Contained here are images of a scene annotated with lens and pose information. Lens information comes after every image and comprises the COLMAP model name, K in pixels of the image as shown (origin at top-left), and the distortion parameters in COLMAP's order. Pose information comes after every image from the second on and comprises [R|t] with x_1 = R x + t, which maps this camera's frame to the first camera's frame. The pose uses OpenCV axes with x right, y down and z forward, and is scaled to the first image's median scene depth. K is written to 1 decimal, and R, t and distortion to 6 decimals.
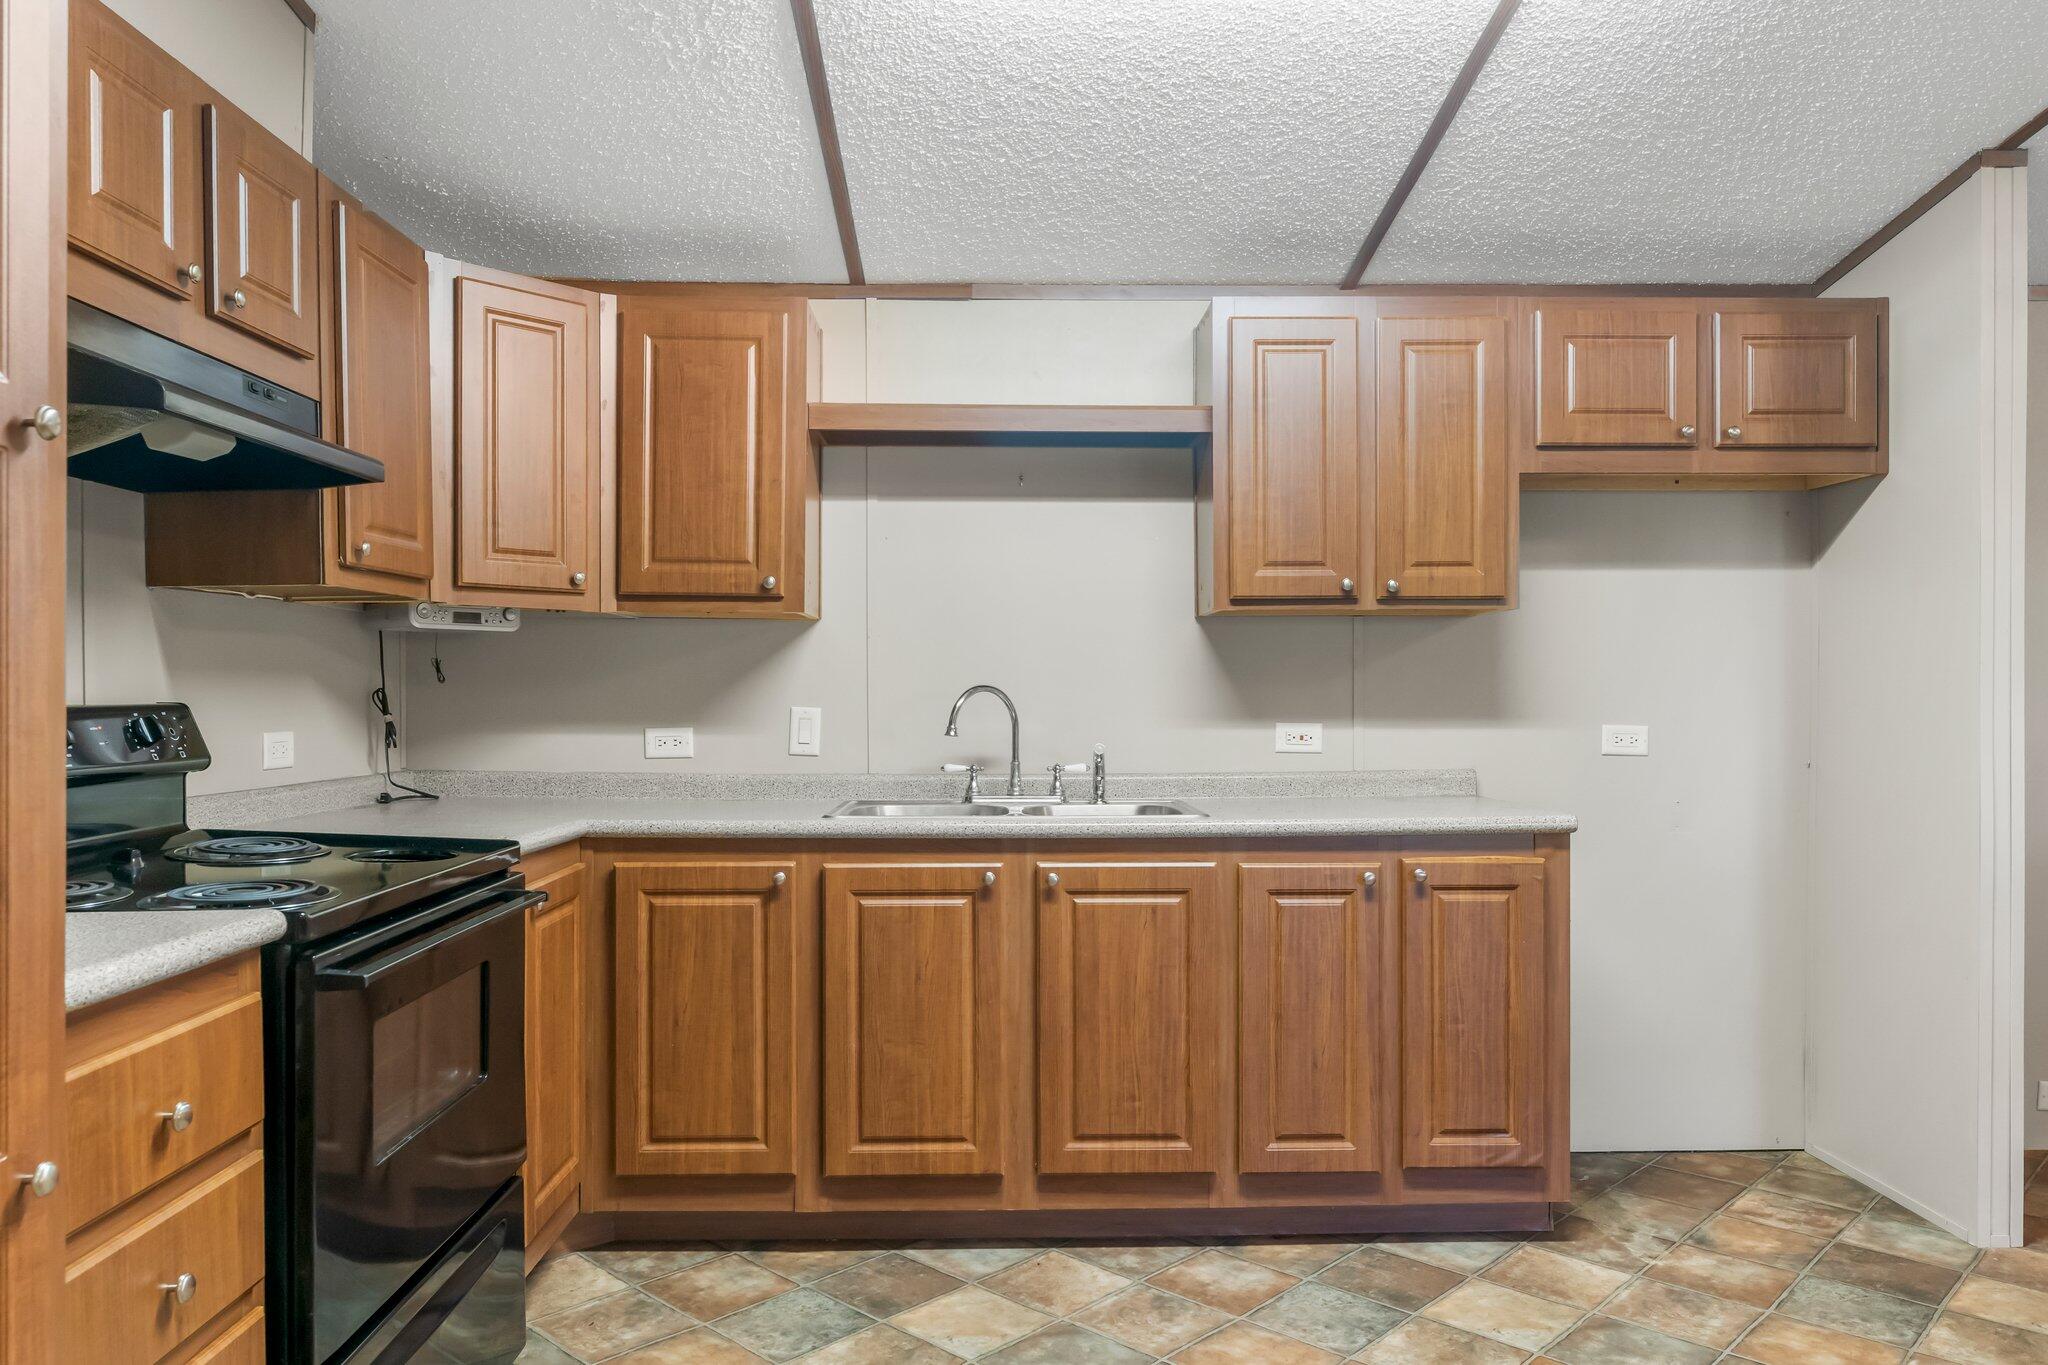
lens RADIAL K [[1409.5, 0, 1021.8], [0, 1409.5, 687.7], [0, 0, 1]] dist [-0.002501, -0.000852]
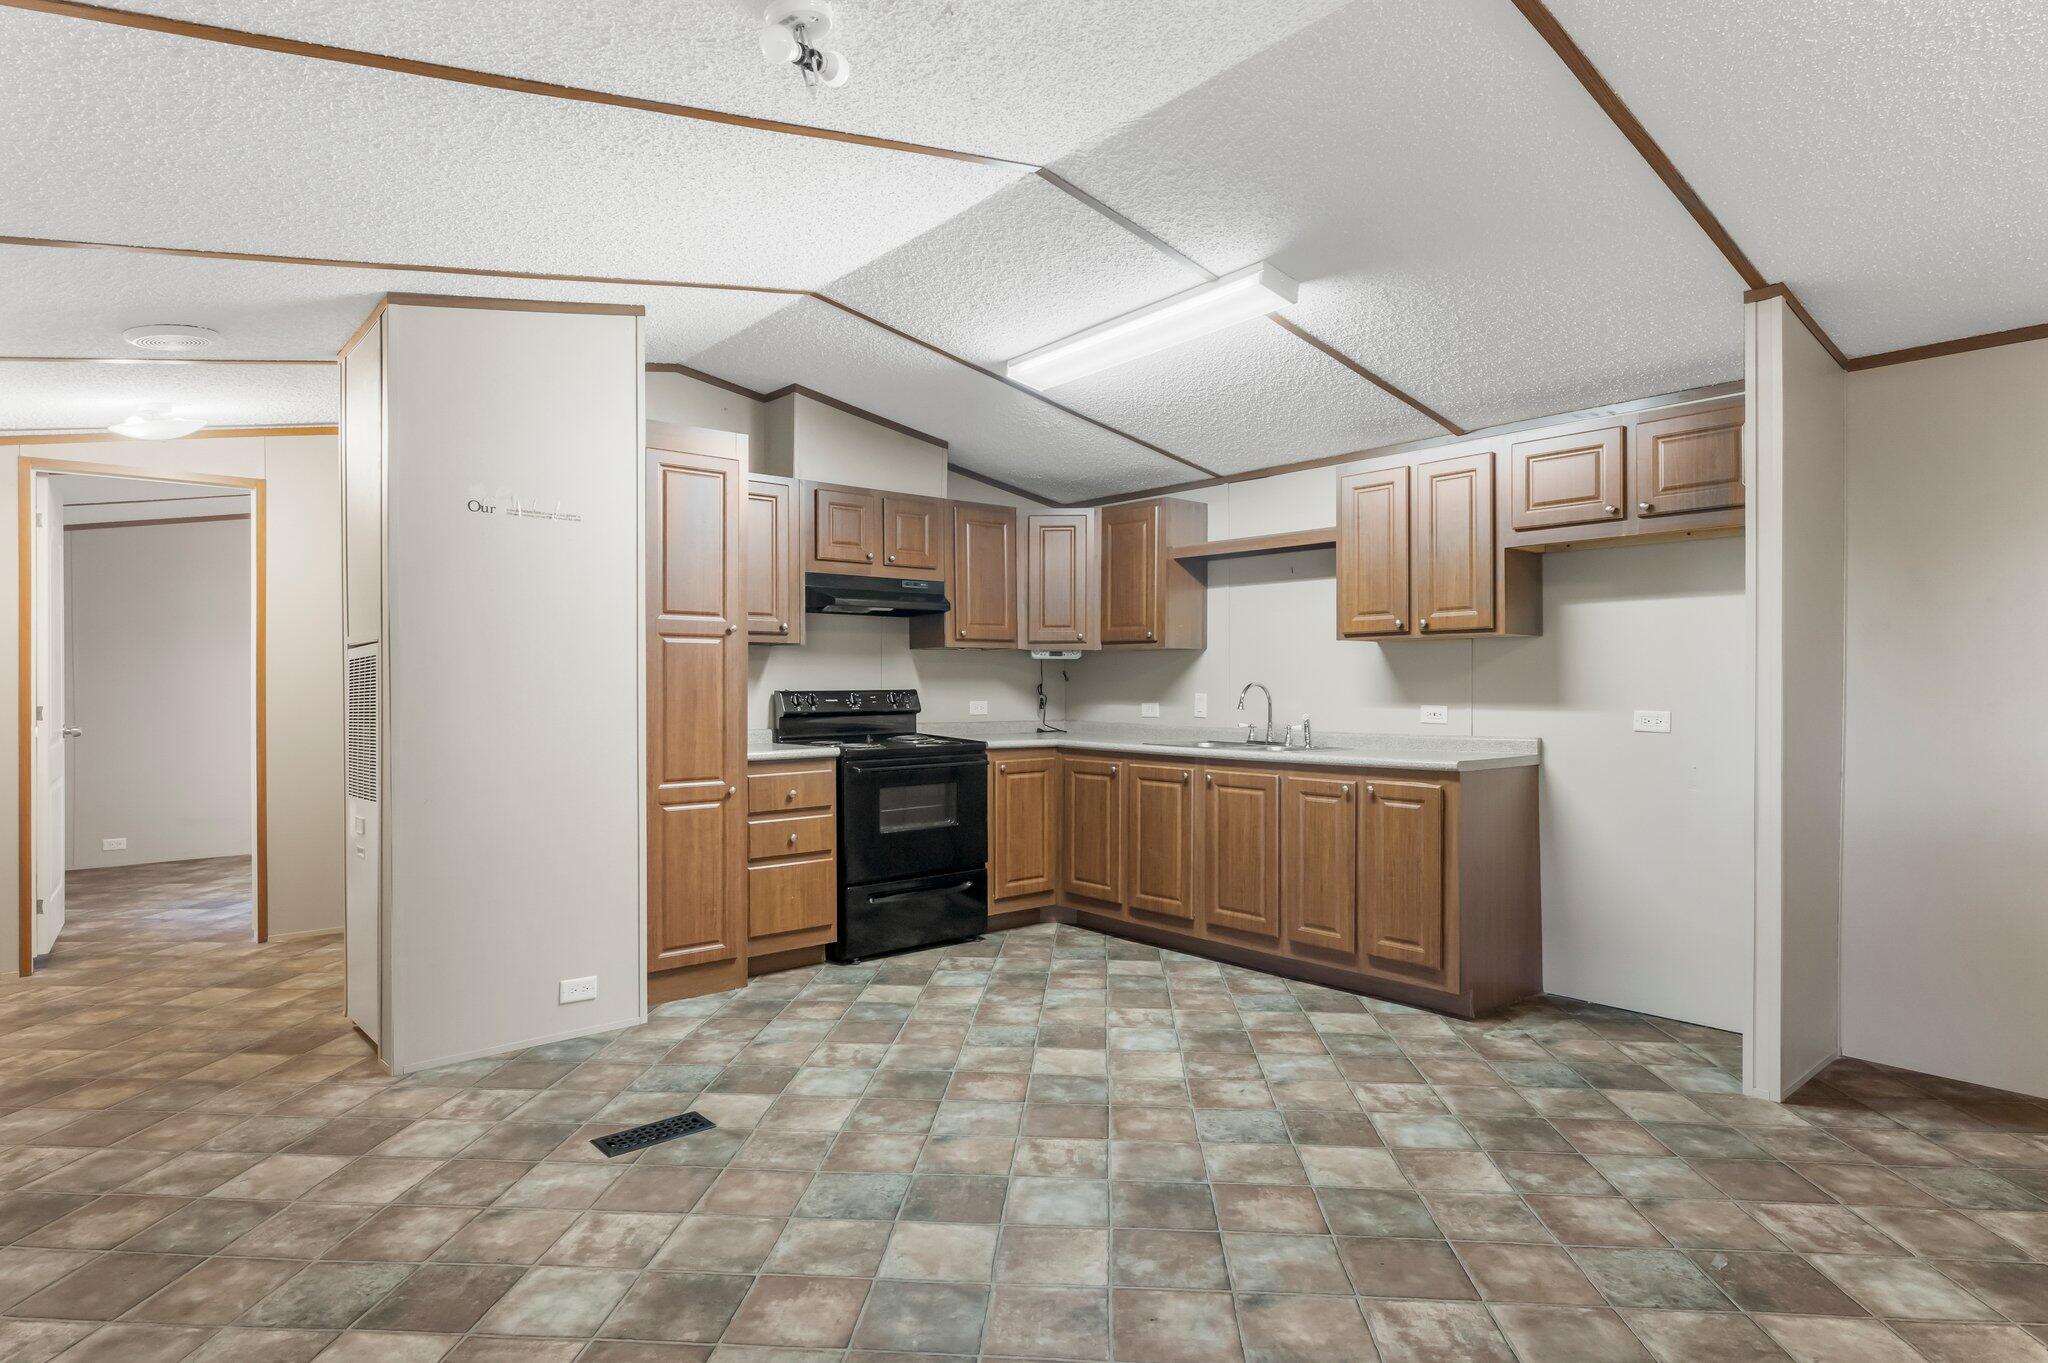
lens RADIAL K [[1111.1, 0, 1018.9], [0, 1111.1, 686.9], [0, 0, 1]] dist [-0.002470, -0.001093]
pose [[0.631290, 0.002667, -0.775543, 1.074686], [-0.000024, 0.999994, 0.003419, -0.001068], [0.775547, -0.002139, 0.631286, -0.223673]]
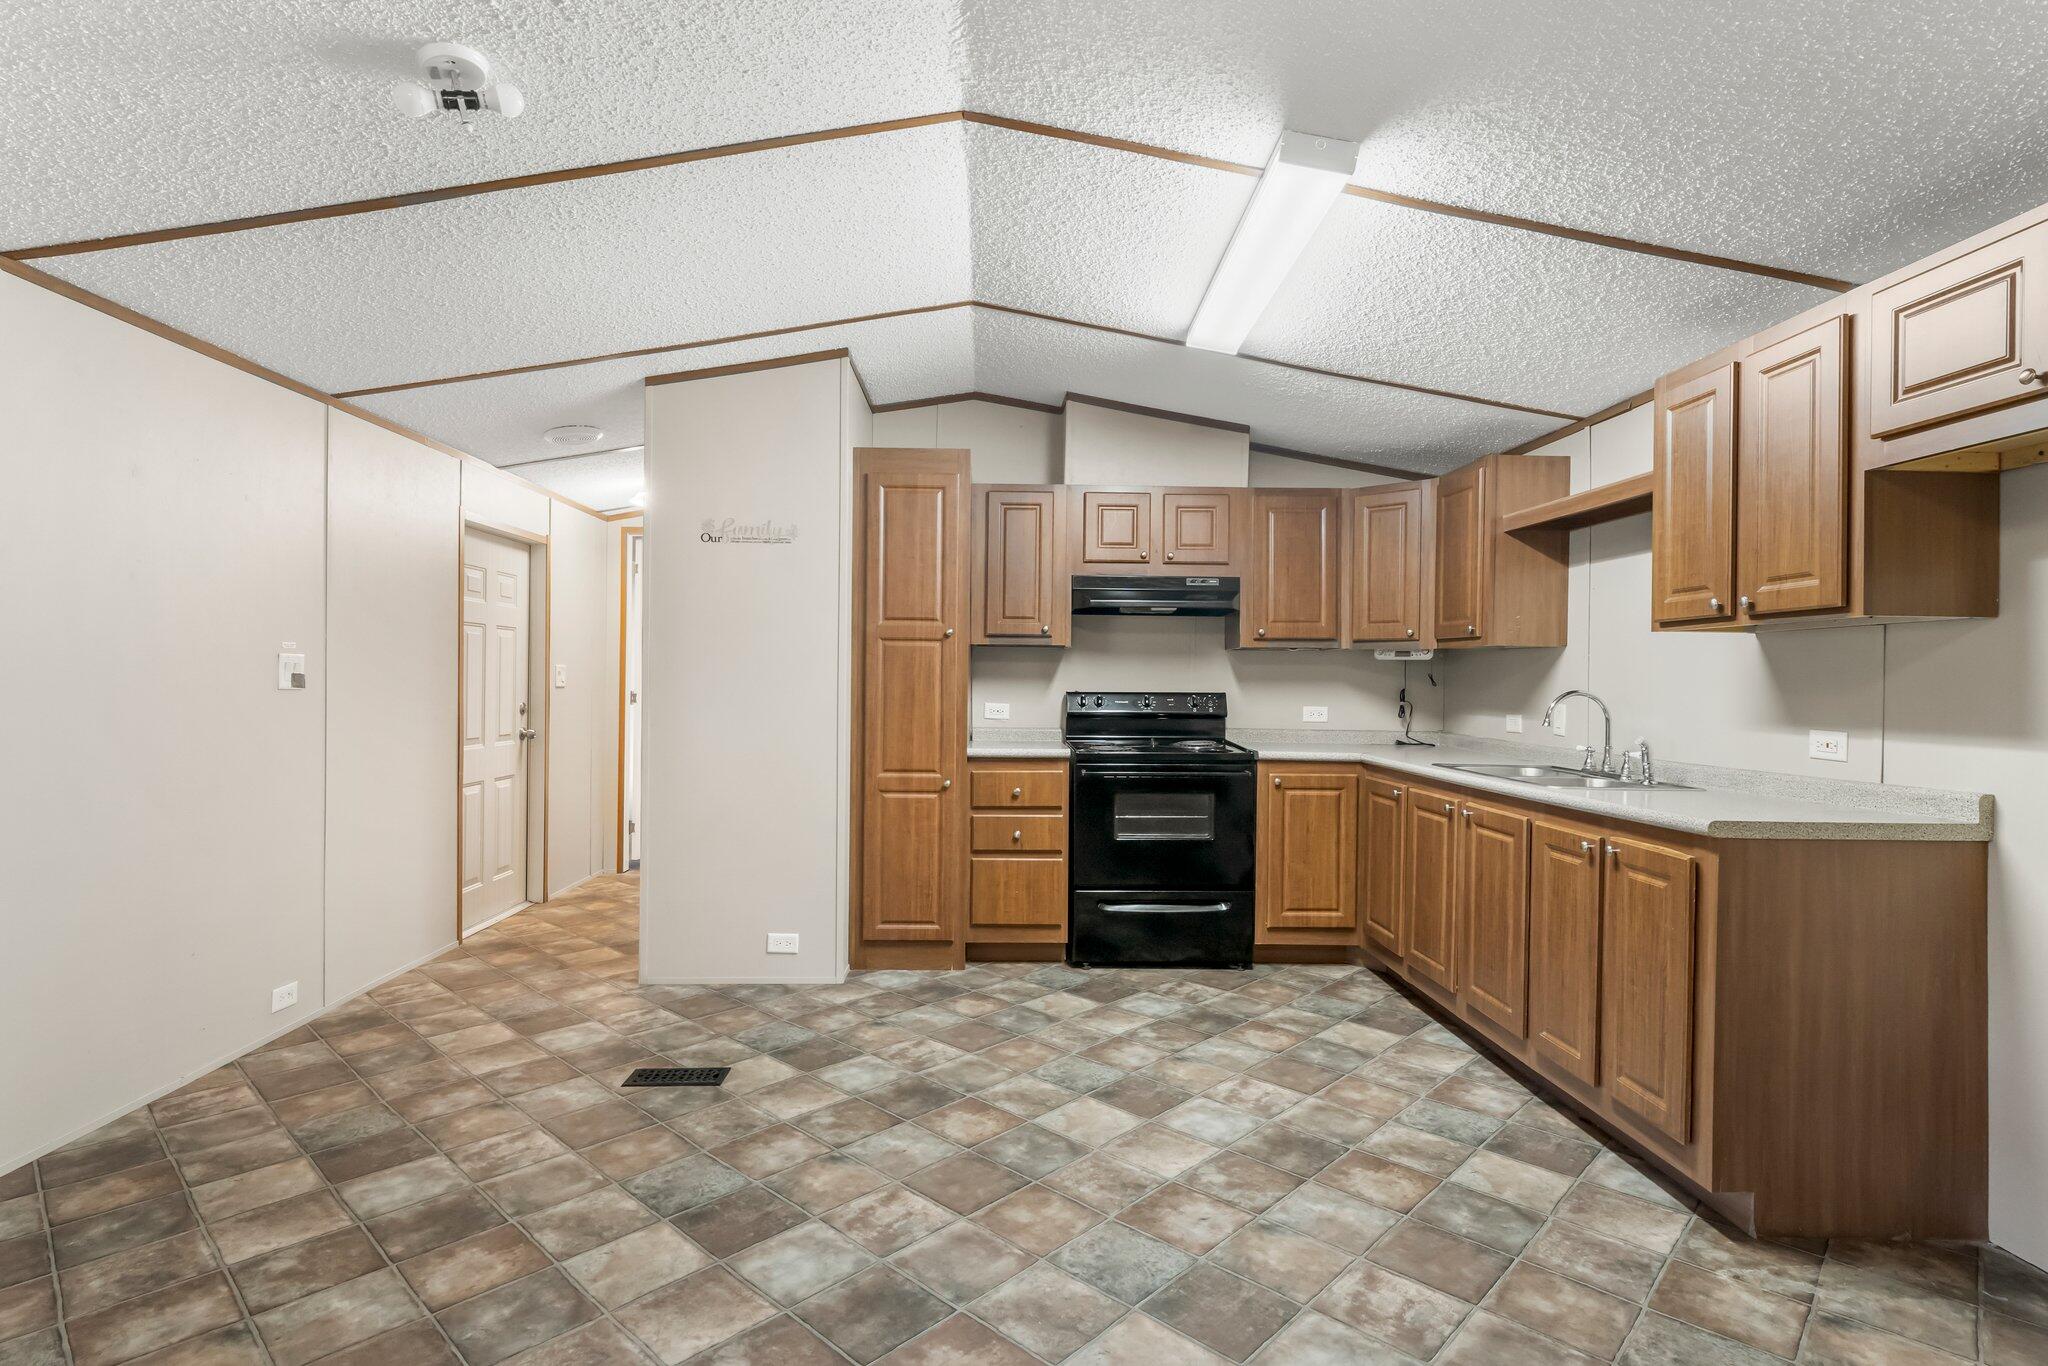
lens RADIAL K [[1021.9, 0, 1010.4], [0, 1021.9, 682.0], [0, 0, 1]] dist [-0.002602, -0.000139]
pose [[0.002589, 0.002720, -0.999993, 1.139425], [-0.011499, 0.999930, 0.002690, -0.007382], [0.999931, 0.011492, 0.002620, 0.477899]]
